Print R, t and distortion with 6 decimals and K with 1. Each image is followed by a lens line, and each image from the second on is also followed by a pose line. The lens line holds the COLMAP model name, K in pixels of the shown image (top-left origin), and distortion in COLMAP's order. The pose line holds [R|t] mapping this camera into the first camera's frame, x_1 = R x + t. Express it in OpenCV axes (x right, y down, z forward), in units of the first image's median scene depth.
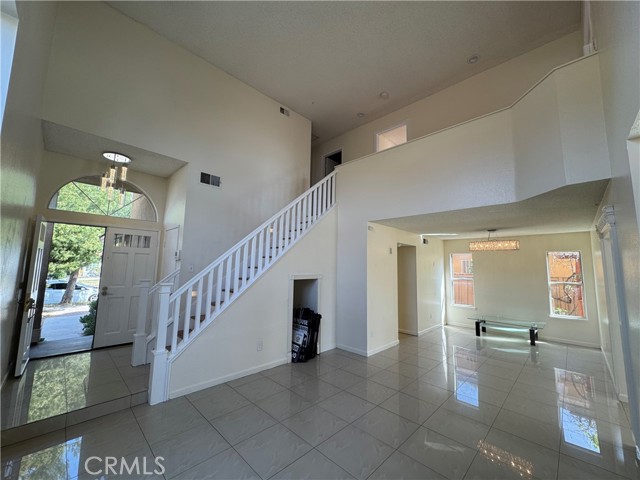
lens RADIAL K [[256.8, 0, 320.0], [0, 256.8, 240.0], [0, 0, 1]] dist [0.000685, 0.000297]
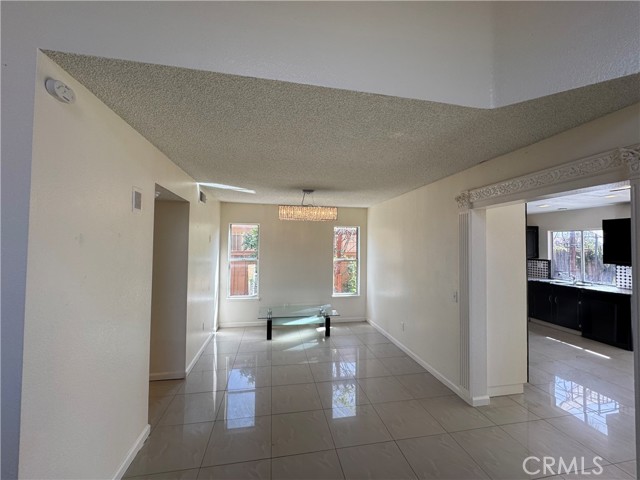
lens RADIAL K [[256.8, 0, 320.0], [0, 256.8, 240.0], [0, 0, 1]] dist [0.000685, 0.000297]
pose [[0.569730, 0.007096, 0.821801, 0.119664], [-0.087110, 0.994851, 0.051800, 0.054785], [-0.817202, -0.101099, 0.567415, 0.556471]]
